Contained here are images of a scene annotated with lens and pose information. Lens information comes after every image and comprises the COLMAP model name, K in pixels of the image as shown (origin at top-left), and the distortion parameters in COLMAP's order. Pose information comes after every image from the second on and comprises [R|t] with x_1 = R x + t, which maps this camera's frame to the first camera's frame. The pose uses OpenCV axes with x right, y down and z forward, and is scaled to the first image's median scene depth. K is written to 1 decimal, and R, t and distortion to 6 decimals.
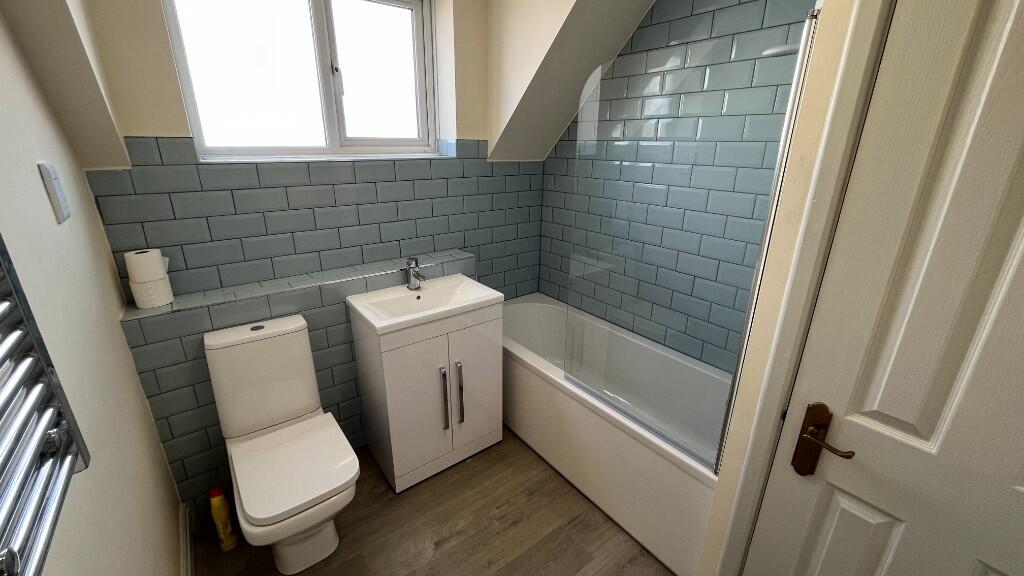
lens RADIAL K [[412.8, 0, 509.6], [0, 412.8, 282.4], [0, 0, 1]] dist [-0.002124, 0.000083]
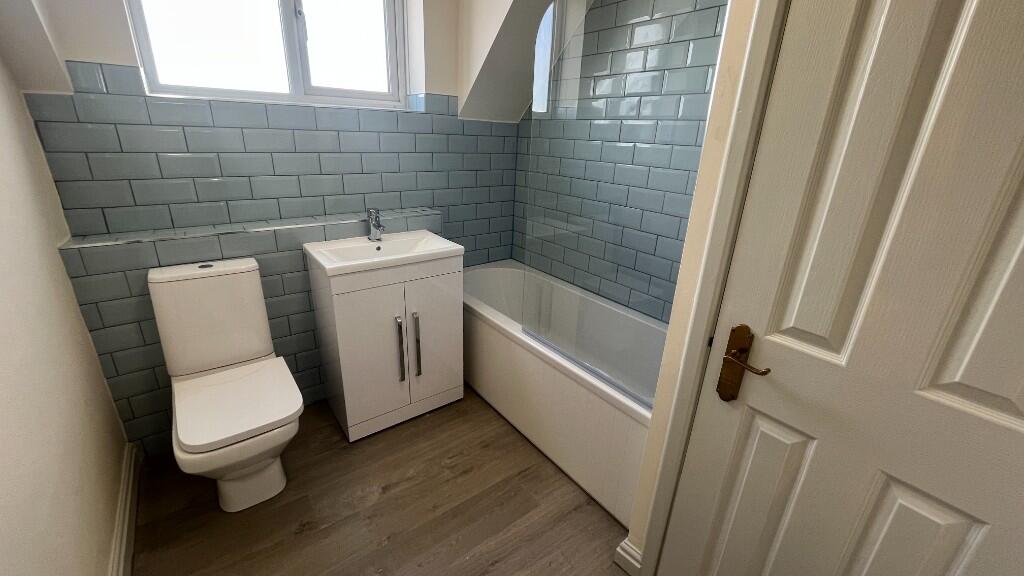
lens RADIAL K [[412.8, 0, 509.6], [0, 412.8, 282.4], [0, 0, 1]] dist [-0.002124, 0.000083]
pose [[0.999574, 0.027888, 0.008630, 0.103044], [-0.028053, 0.999413, 0.019675, 0.106029], [-0.008076, -0.019909, 0.999769, 0.008960]]
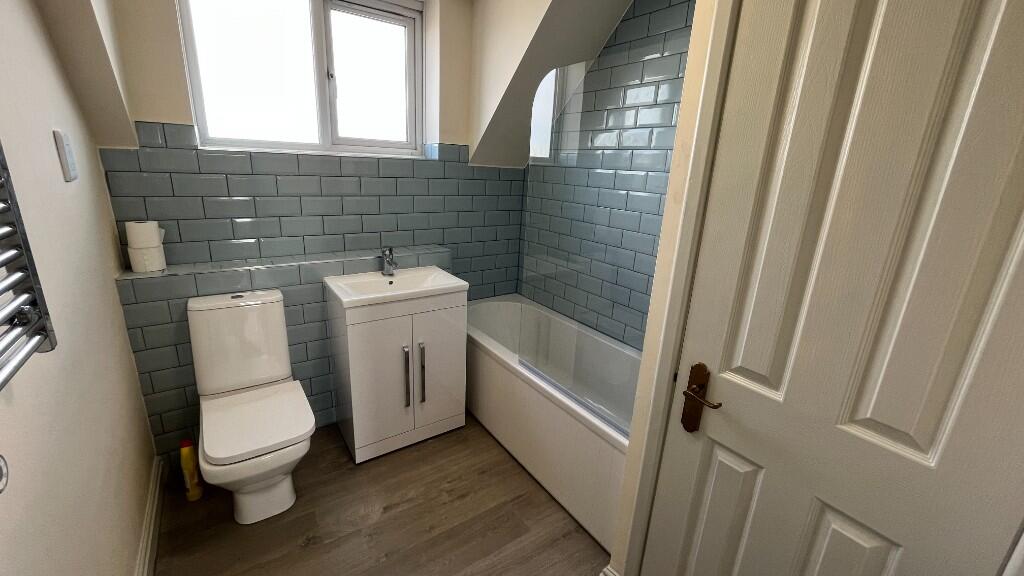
lens RADIAL K [[412.8, 0, 509.6], [0, 412.8, 282.4], [0, 0, 1]] dist [-0.002124, 0.000083]
pose [[0.998329, 0.048720, -0.031084, 0.146531], [-0.050269, 0.997425, -0.051157, 0.089170], [0.028511, 0.052634, 0.998207, -0.083789]]
